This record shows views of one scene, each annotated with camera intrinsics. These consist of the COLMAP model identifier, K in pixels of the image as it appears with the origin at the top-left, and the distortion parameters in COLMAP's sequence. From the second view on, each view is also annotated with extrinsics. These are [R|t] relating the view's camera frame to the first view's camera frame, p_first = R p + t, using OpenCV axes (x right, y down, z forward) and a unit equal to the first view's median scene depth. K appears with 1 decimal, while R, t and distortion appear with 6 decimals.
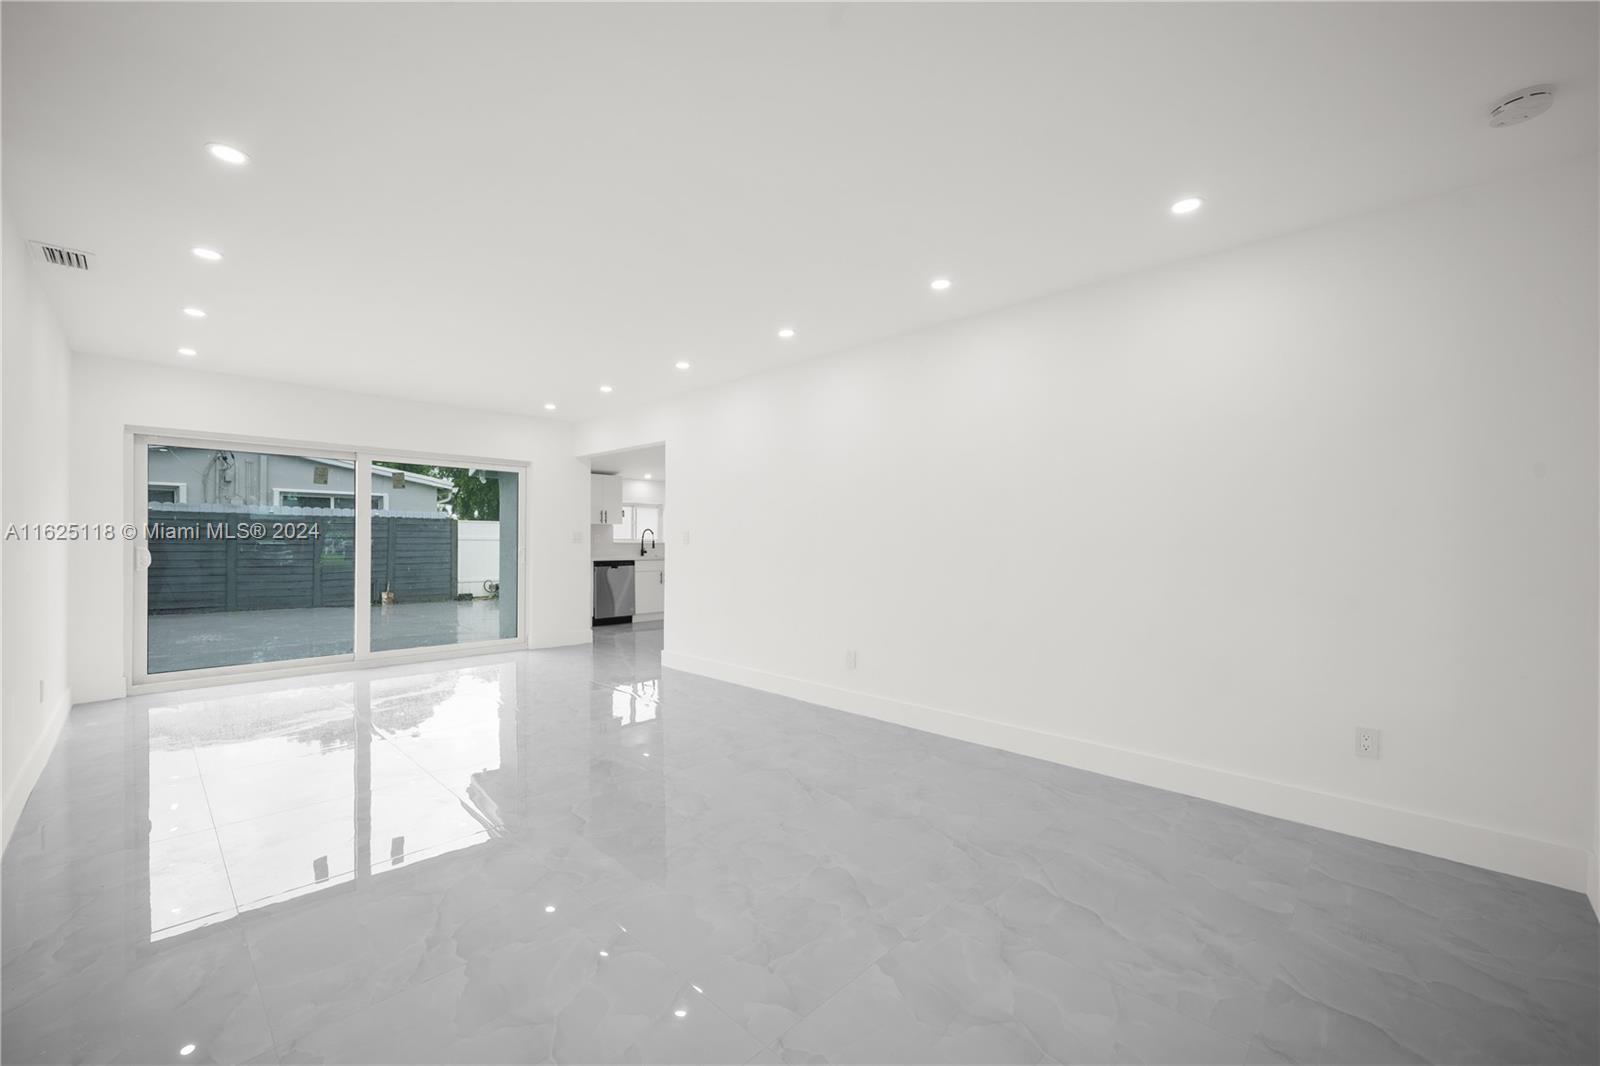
lens RADIAL K [[640.1, 0, 790.1], [0, 640.1, 541.8], [0, 0, 1]] dist [-0.009093, 0.000253]
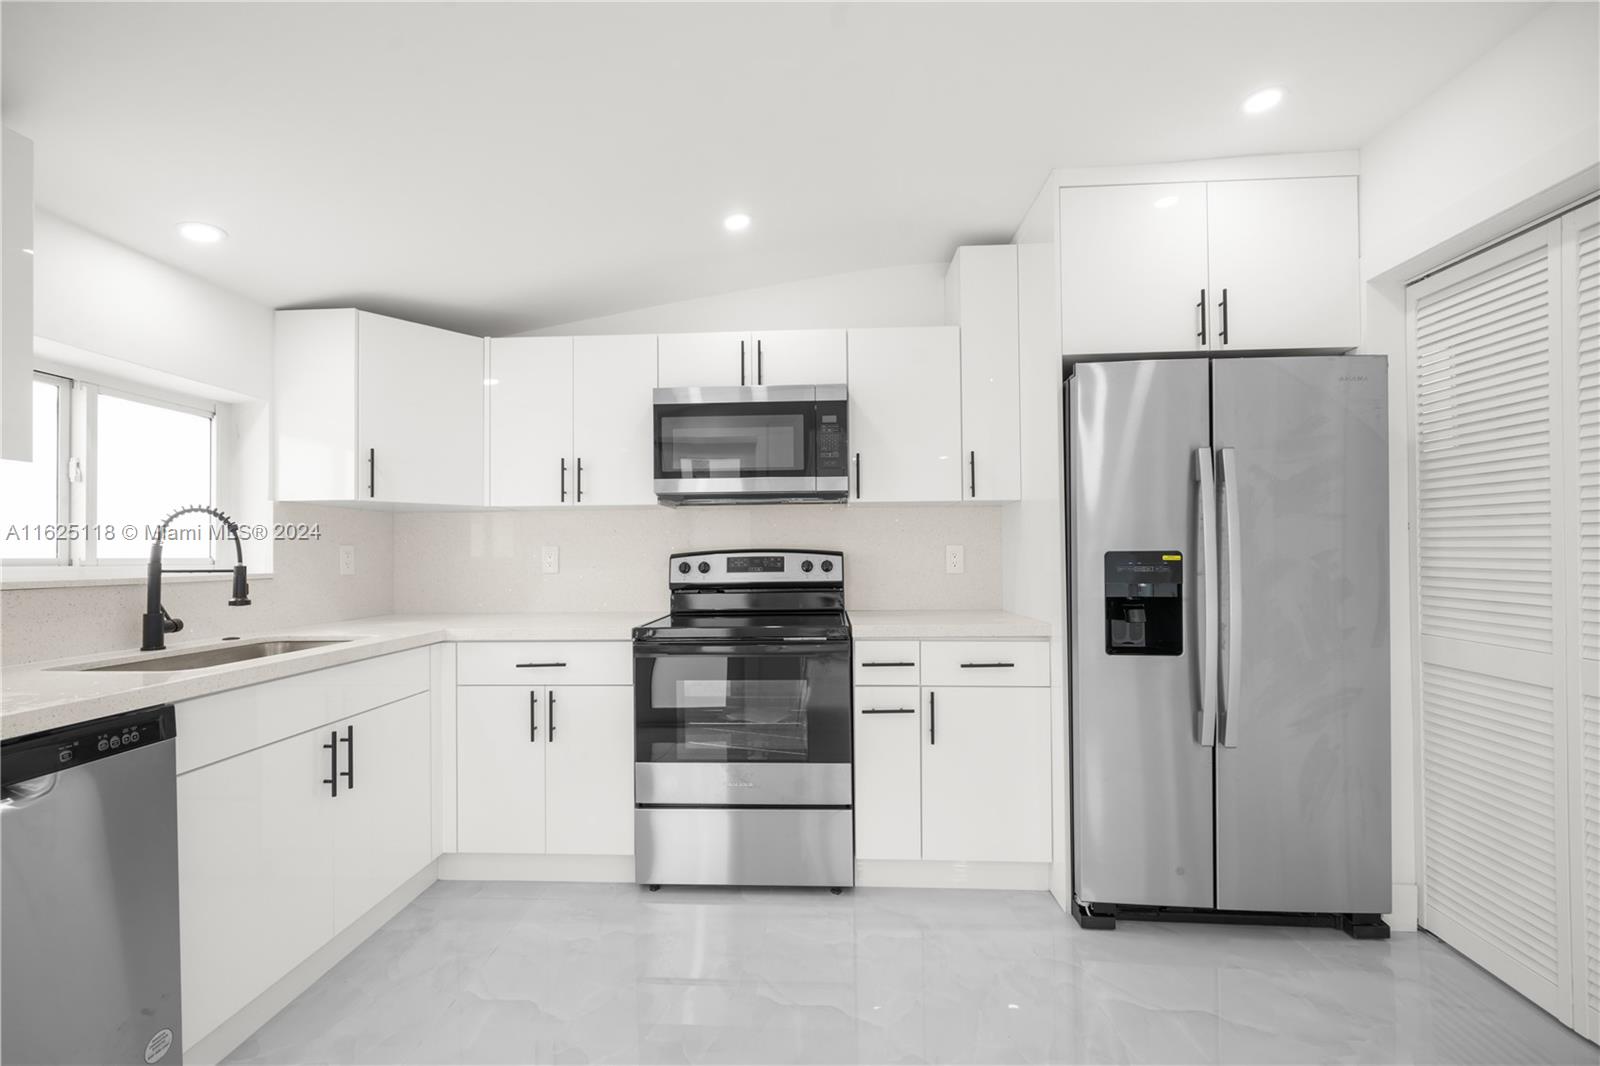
lens RADIAL K [[673.1, 0, 792.2], [0, 673.1, 539.2], [0, 0, 1]] dist [-0.002217, 0.000661]
pose [[0.736644, 0.008512, 0.676227, -0.201512], [0.009175, 0.999703, -0.022579, -0.003448], [-0.676218, 0.022837, 0.736348, 0.649625]]
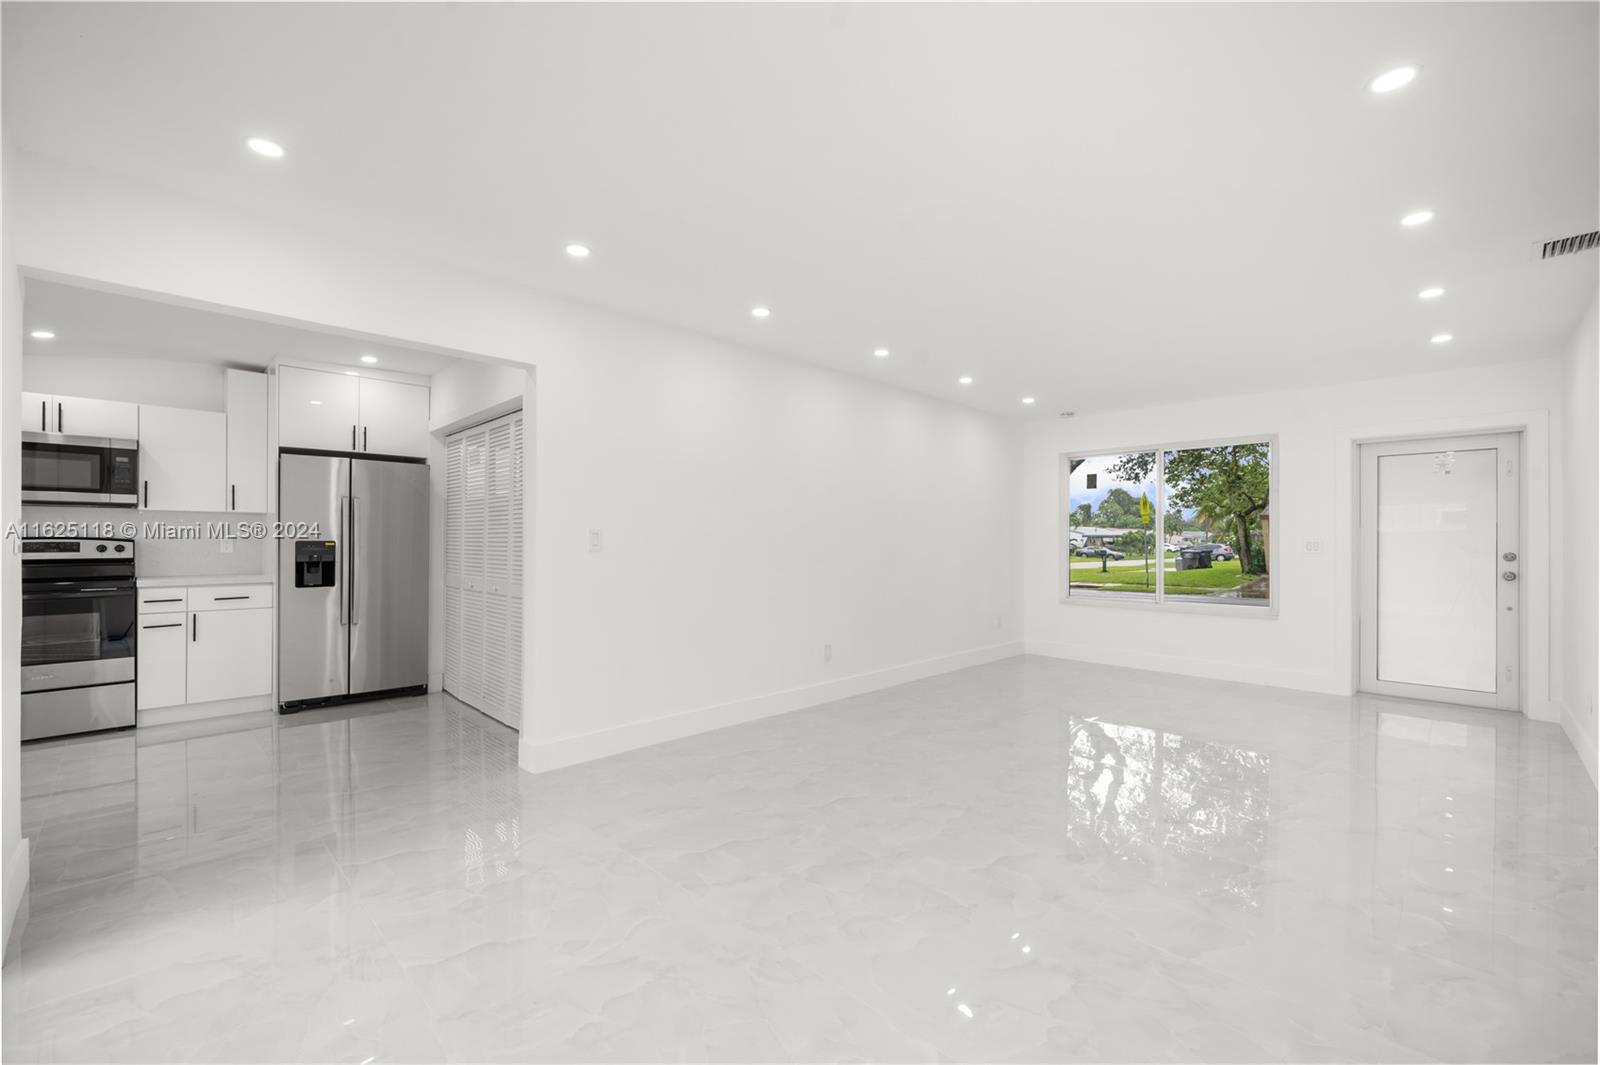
lens RADIAL K [[673.1, 0, 795.3], [0, 673.1, 542.0], [0, 0, 1]] dist [-0.002217, 0.000661]
pose [[0.012133, -0.001005, 0.999926, -0.421211], [-0.001664, 0.999998, 0.001025, -0.003845], [-0.999925, -0.001677, 0.012131, 0.414675]]
